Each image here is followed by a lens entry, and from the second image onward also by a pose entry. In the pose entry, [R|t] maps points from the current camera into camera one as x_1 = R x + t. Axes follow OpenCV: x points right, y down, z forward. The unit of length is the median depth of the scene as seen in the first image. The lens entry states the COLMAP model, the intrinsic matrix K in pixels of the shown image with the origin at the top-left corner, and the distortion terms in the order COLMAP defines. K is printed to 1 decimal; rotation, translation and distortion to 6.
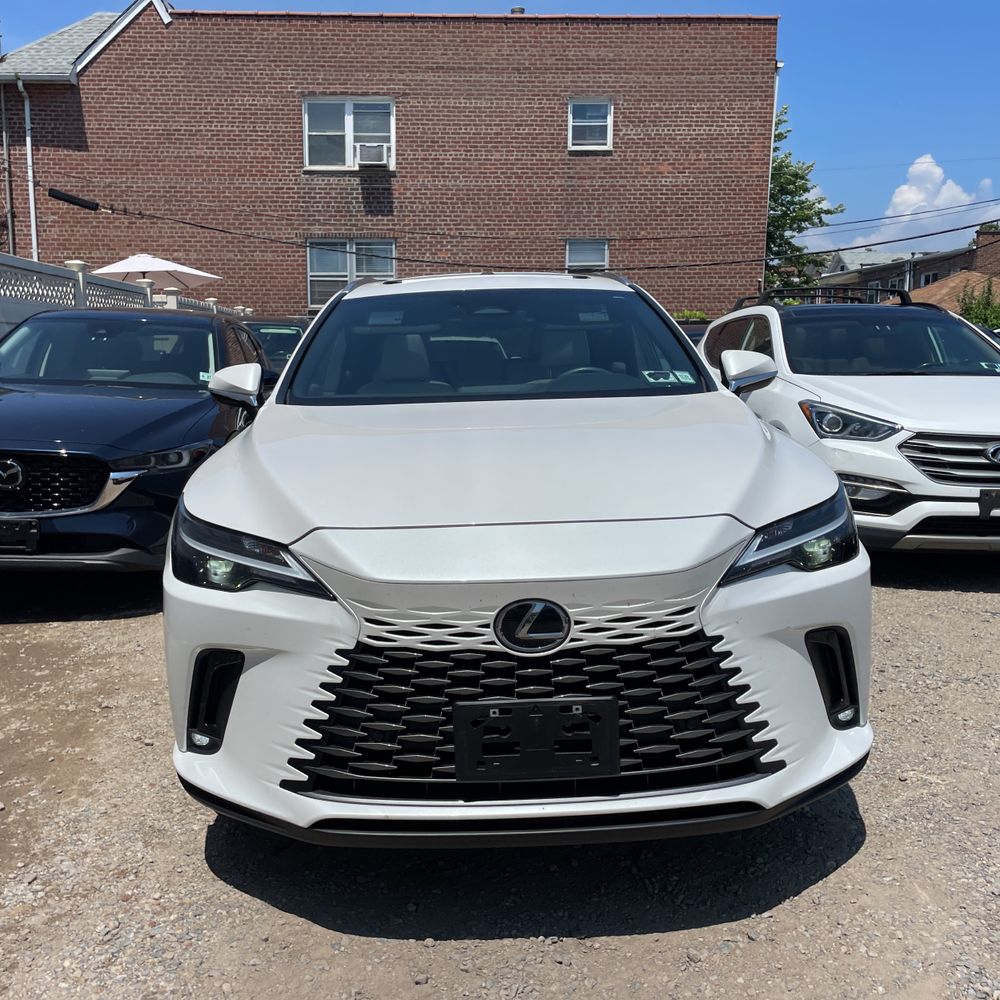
lens RADIAL K [[1031.4, 0, 503.0], [0, 1031.4, 519.0], [0, 0, 1]] dist [0.097078, -0.158802]
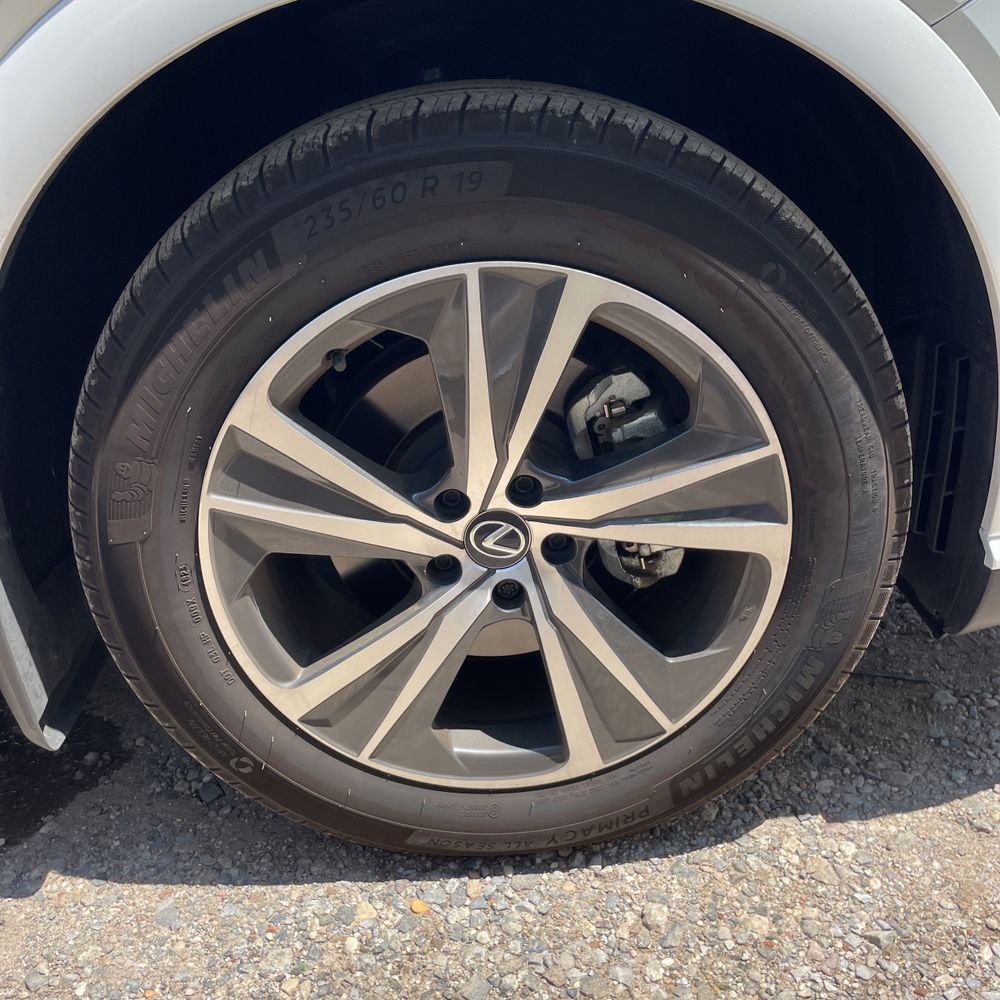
lens RADIAL K [[992.1, 0, 500.3], [0, 992.1, 491.4], [0, 0, 1]] dist [0.090864, -0.124583]
pose [[-0.028151, -0.405008, 0.913880, -0.283067], [0.220954, 0.889106, 0.400835, 0.011688], [-0.974878, 0.213209, 0.064459, 0.544395]]
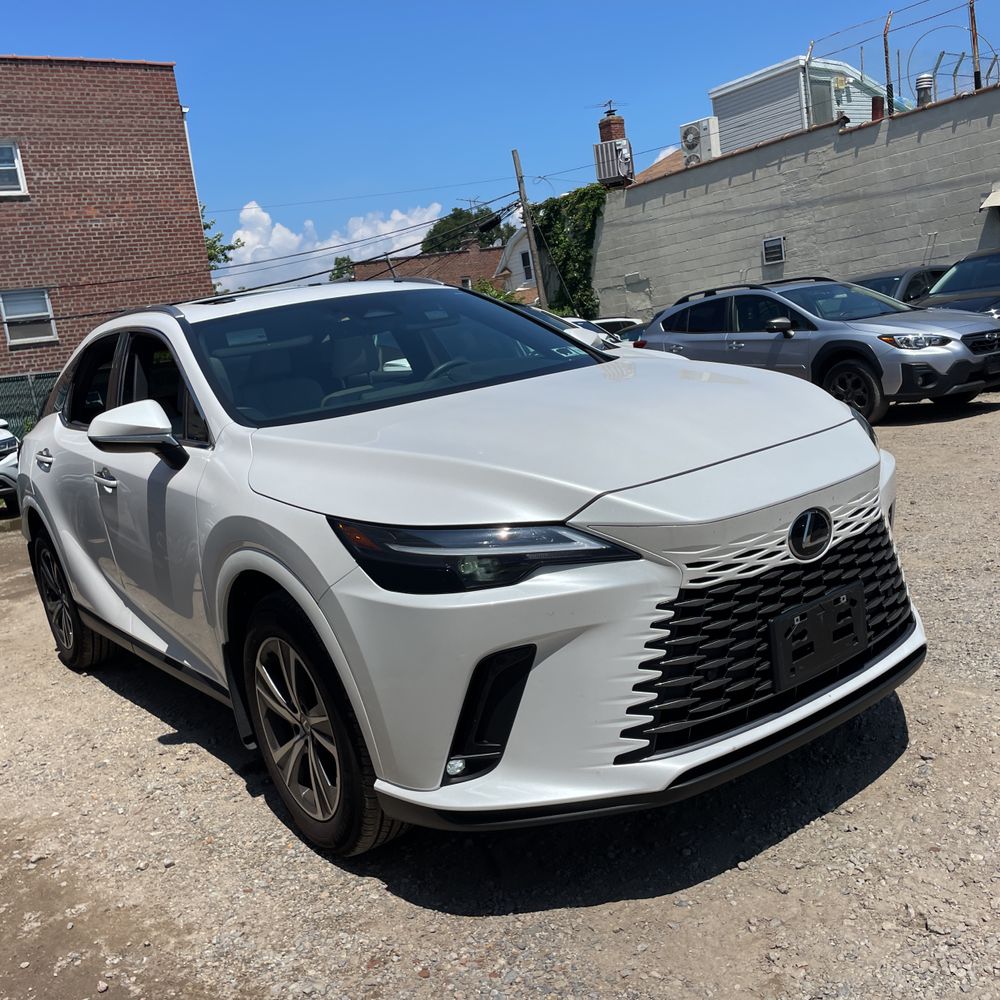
lens RADIAL K [[1017.8, 0, 500.0], [0, 1017.8, 500.0], [0, 0, 1]] dist [0.078397, -0.098478]
pose [[0.816899, -0.195405, 0.542672, -0.311631], [0.225951, 0.974081, 0.010615, -0.007240], [-0.530681, 0.113946, 0.839878, 0.090680]]
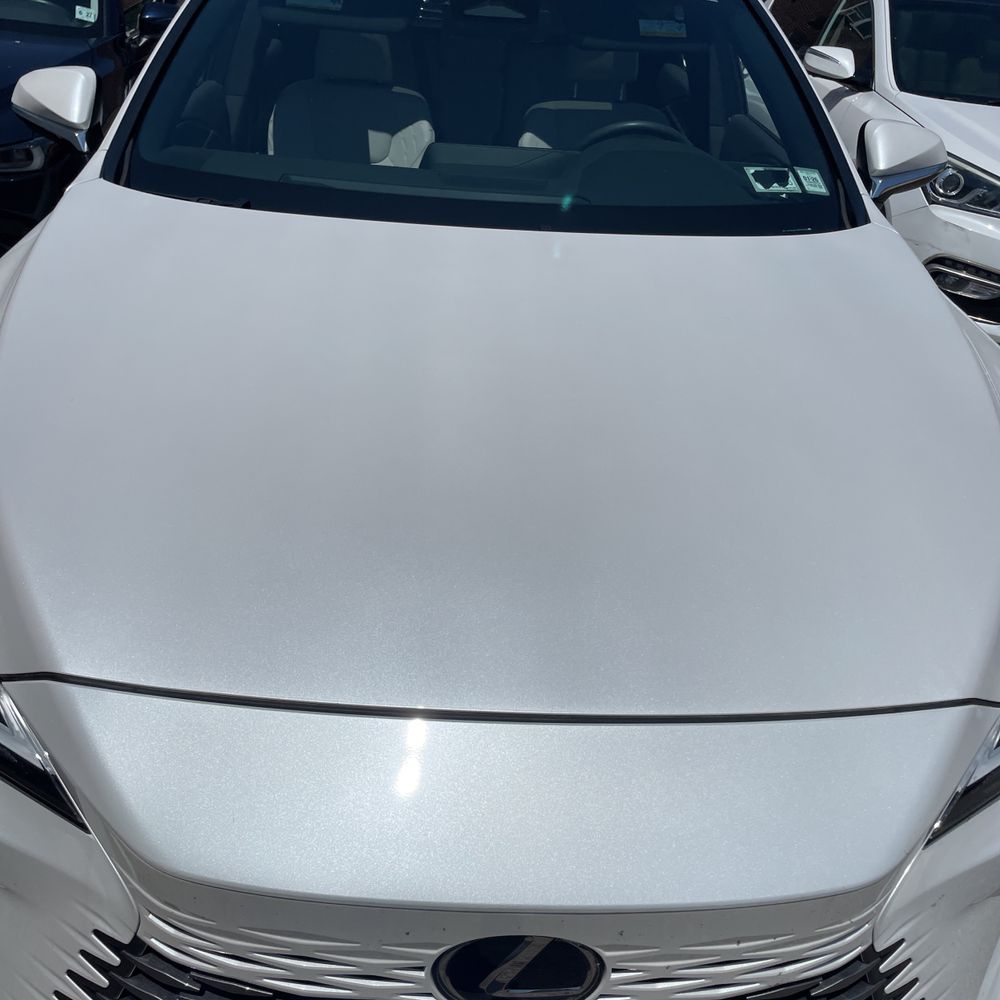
lens RADIAL K [[1031.4, 0, 503.0], [0, 1031.4, 519.0], [0, 0, 1]] dist [0.097078, -0.158802]
pose [[0.995450, 0.085156, 0.042751, -0.005475], [-0.094562, 0.938032, 0.333396, -0.086662], [-0.011711, -0.335922, 0.941817, 0.237054]]
